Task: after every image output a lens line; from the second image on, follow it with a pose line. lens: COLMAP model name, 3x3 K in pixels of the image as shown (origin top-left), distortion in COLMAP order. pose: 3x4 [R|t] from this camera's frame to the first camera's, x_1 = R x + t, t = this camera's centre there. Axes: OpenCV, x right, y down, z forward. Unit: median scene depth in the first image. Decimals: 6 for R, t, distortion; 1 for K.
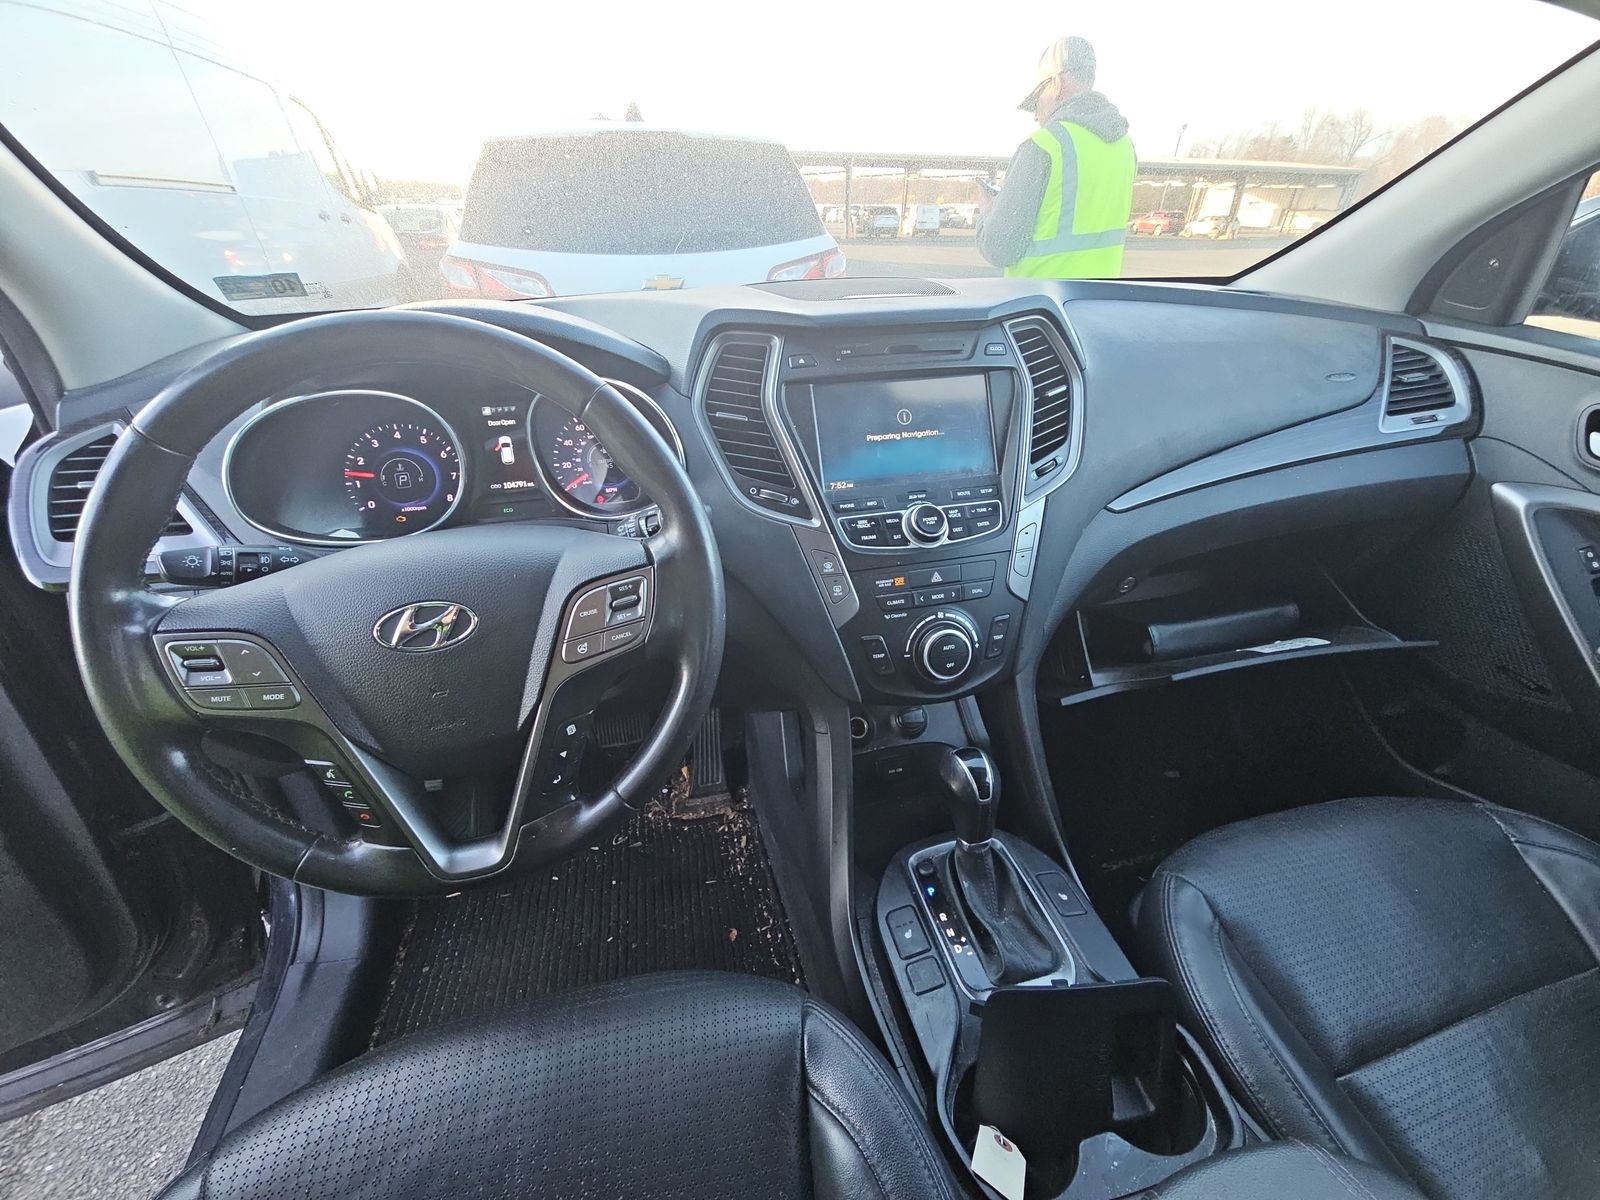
lens RADIAL K [[666.7, 0, 800.0], [0, 666.7, 600.0], [0, 0, 1]] dist [0.001437, 0.000224]
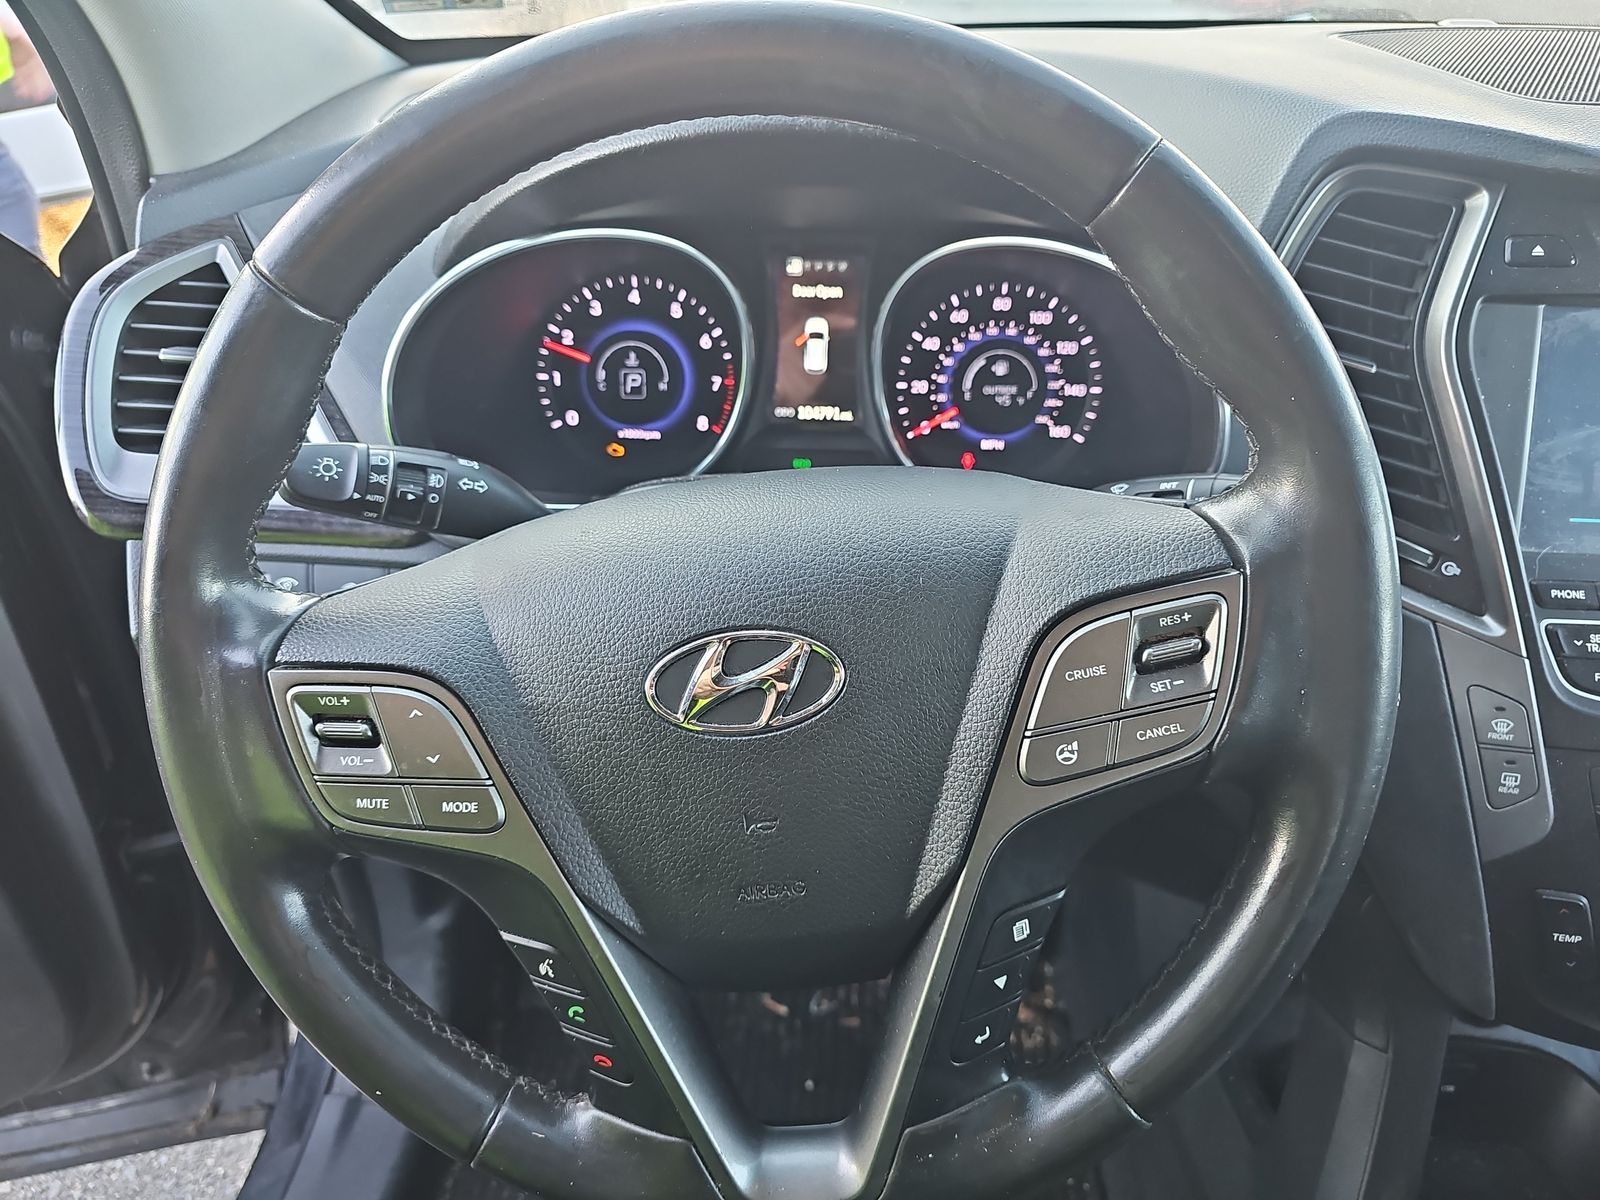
lens RADIAL K [[1057.4, 0, 800.0], [0, 1057.4, 600.0], [0, 0, 1]] dist [-0.006324, 0.003927]
pose [[0.961464, 0.051523, -0.270060, -0.342084], [-0.050497, 0.998666, 0.010751, -0.028832], [0.270253, 0.003301, 0.962784, 0.313381]]
